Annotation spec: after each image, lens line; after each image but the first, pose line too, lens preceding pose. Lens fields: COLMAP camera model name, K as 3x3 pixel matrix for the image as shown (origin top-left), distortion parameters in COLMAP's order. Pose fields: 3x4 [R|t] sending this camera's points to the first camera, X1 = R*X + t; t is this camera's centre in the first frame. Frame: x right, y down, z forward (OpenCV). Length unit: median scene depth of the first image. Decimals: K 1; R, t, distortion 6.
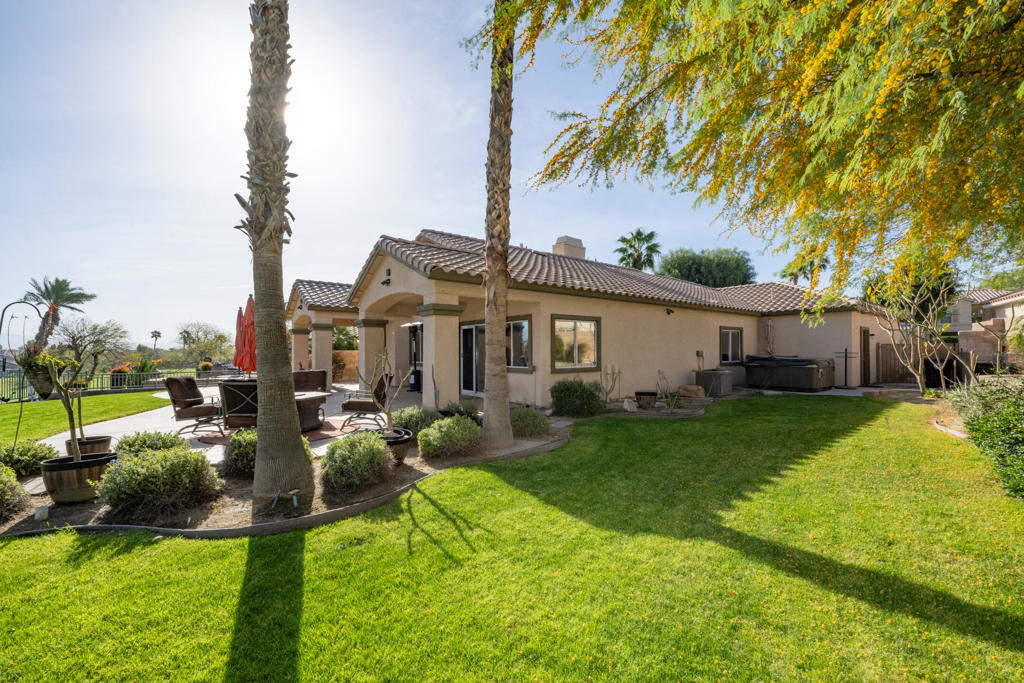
lens RADIAL K [[406.5, 0, 518.2], [0, 406.5, 349.9], [0, 0, 1]] dist [-0.002435, 0.000622]
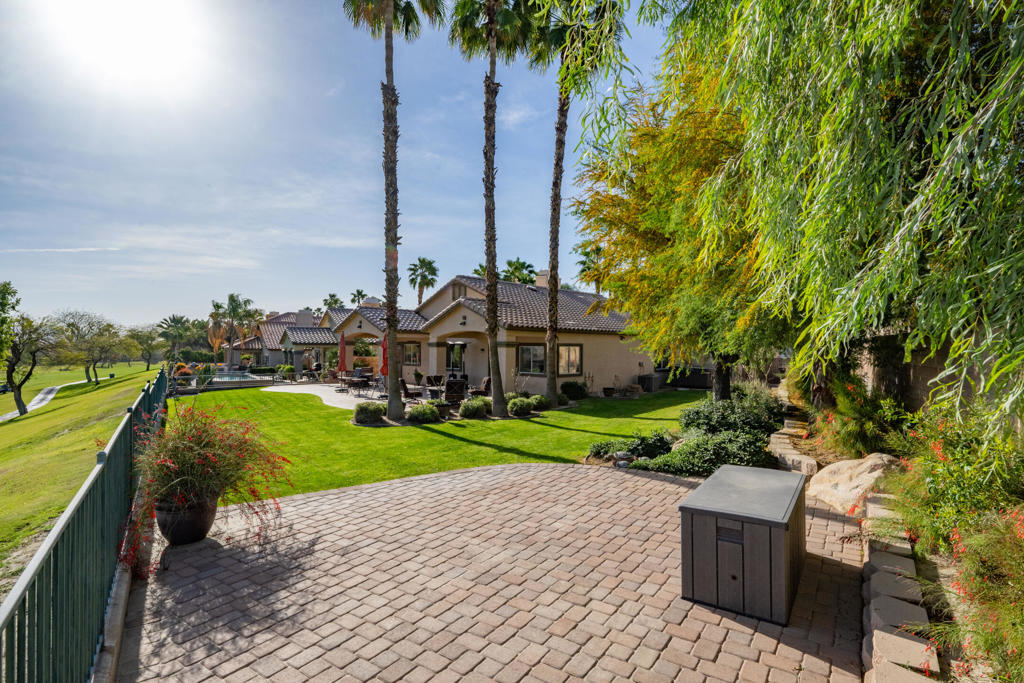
lens RADIAL K [[505.3, 0, 516.8], [0, 505.3, 338.6], [0, 0, 1]] dist [-0.000718, 0.000175]
pose [[0.989321, 0.014582, 0.145024, -0.258070], [-0.012785, 0.999830, -0.013313, -0.048654], [-0.145193, 0.011316, 0.989339, -0.716738]]
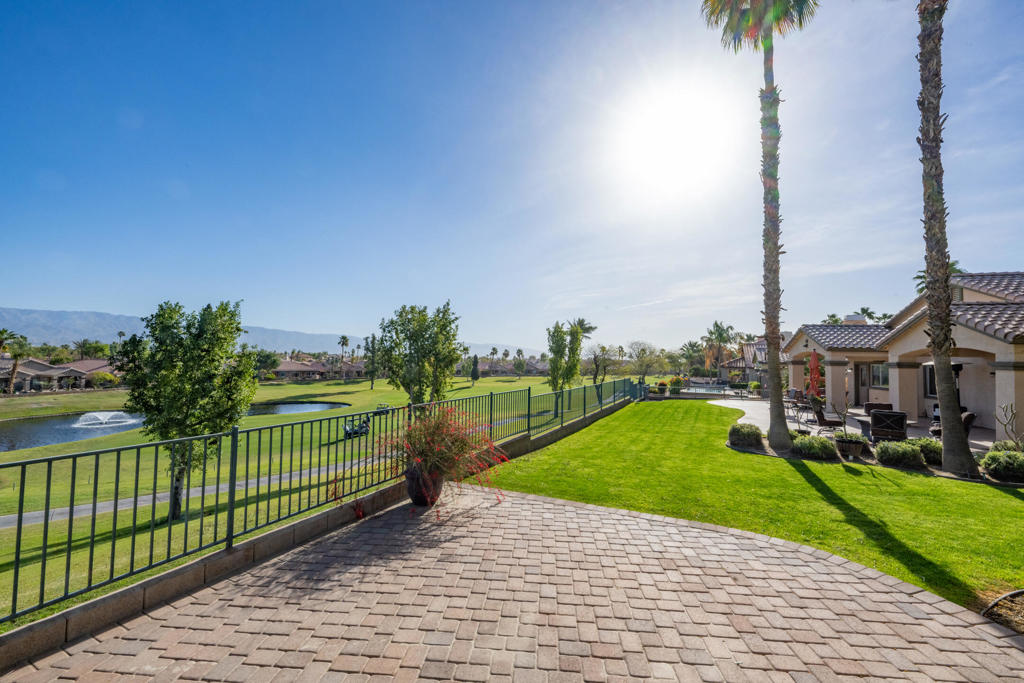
lens RADIAL K [[406.5, 0, 513.4], [0, 406.5, 345.2], [0, 0, 1]] dist [-0.002435, 0.000622]
pose [[0.616329, -0.012074, -0.787396, -0.086662], [-0.016995, 0.999446, -0.028628, -0.052223], [0.787305, 0.031026, 0.615782, -0.533185]]
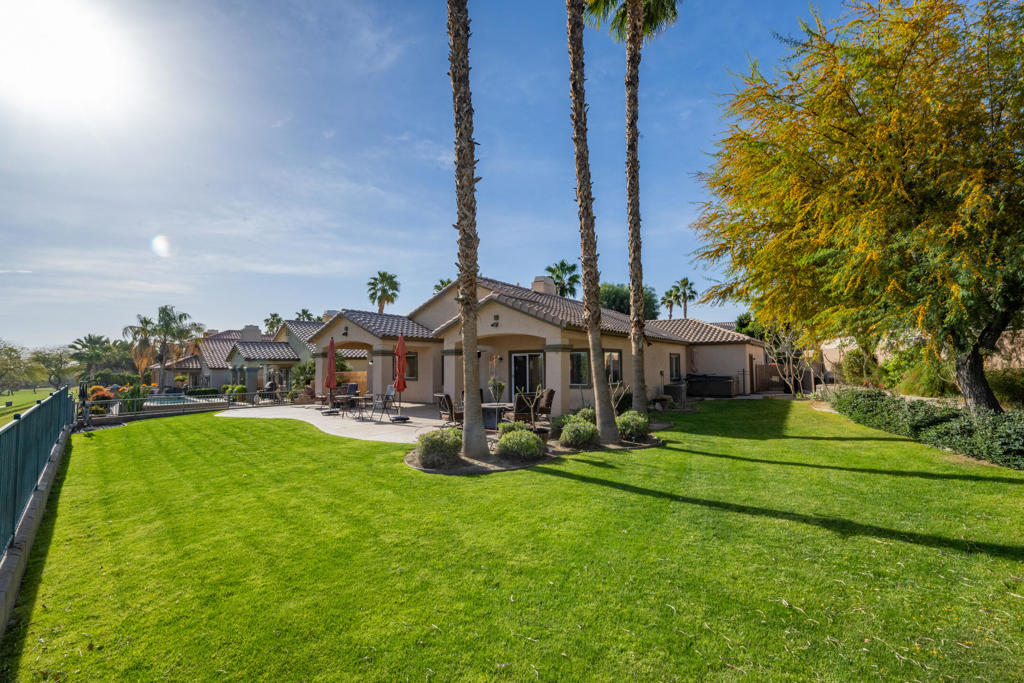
lens RADIAL K [[447.8, 0, 515.8], [0, 447.8, 337.6], [0, 0, 1]] dist [-0.000626, -0.001531]
pose [[0.952698, 0.014483, 0.303573, -0.454140], [0.004328, 0.998116, -0.061202, -0.017898], [-0.303887, 0.059621, 0.950841, -0.296527]]
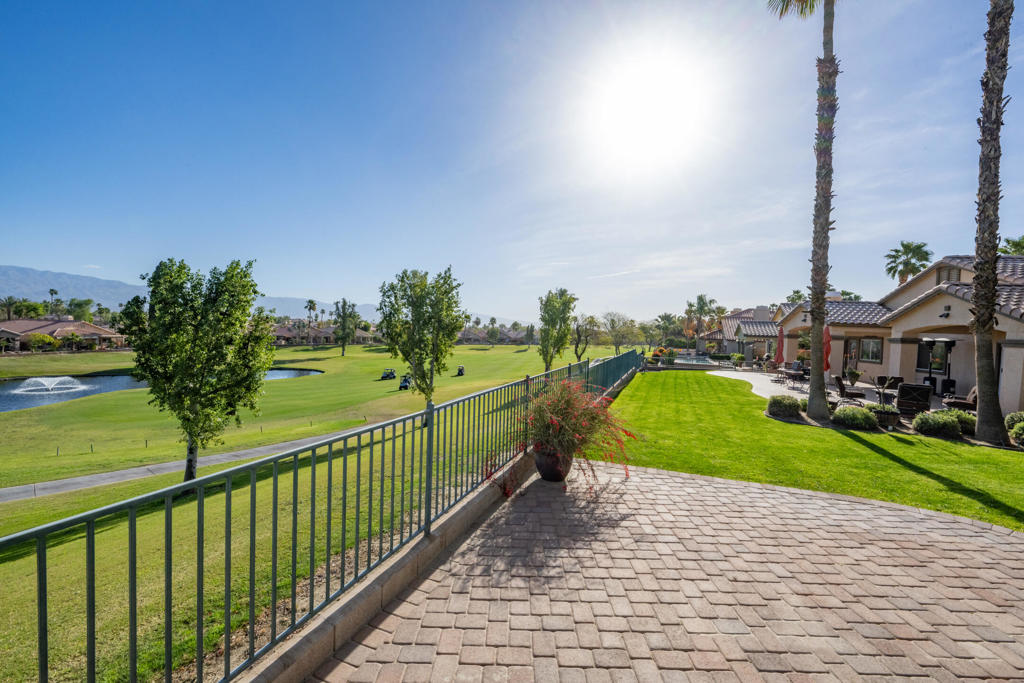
lens RADIAL K [[406.5, 0, 514.2], [0, 406.5, 343.6], [0, 0, 1]] dist [-0.002435, 0.000622]
pose [[0.679956, 0.055566, -0.731145, -0.193543], [-0.035221, 0.998449, 0.043126, -0.050487], [0.732407, -0.003572, 0.680858, -0.627574]]
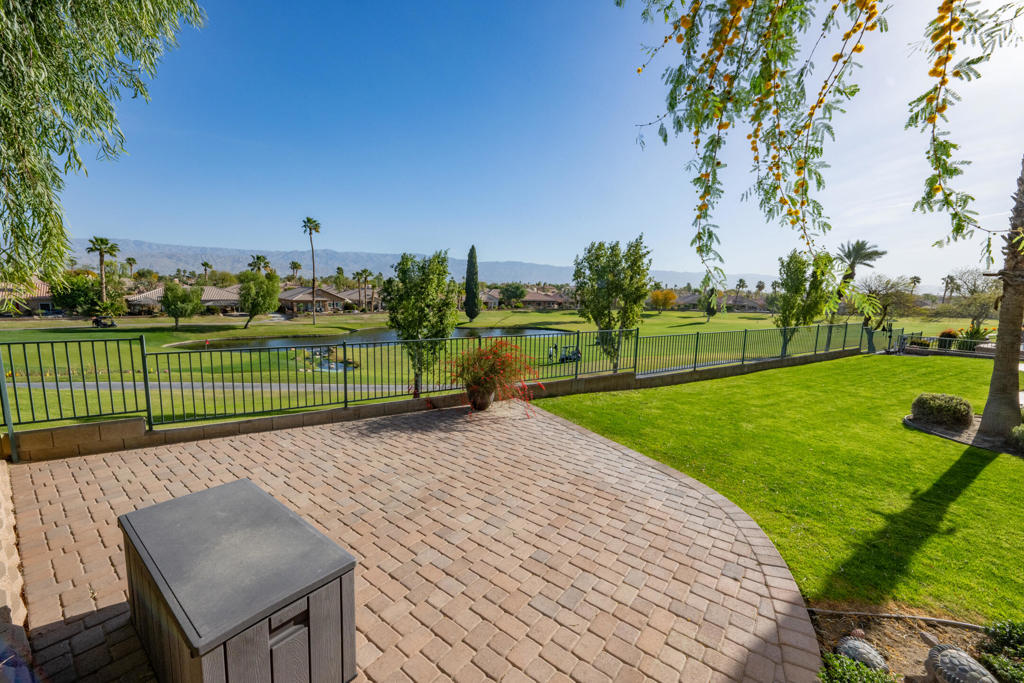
lens RADIAL K [[406.5, 0, 514.3], [0, 406.5, 346.0], [0, 0, 1]] dist [-0.002435, 0.000622]
pose [[0.089344, 0.153158, -0.984155, 0.051039], [-0.021614, 0.988172, 0.151821, -0.070396], [0.995766, 0.007707, 0.091598, -0.376666]]
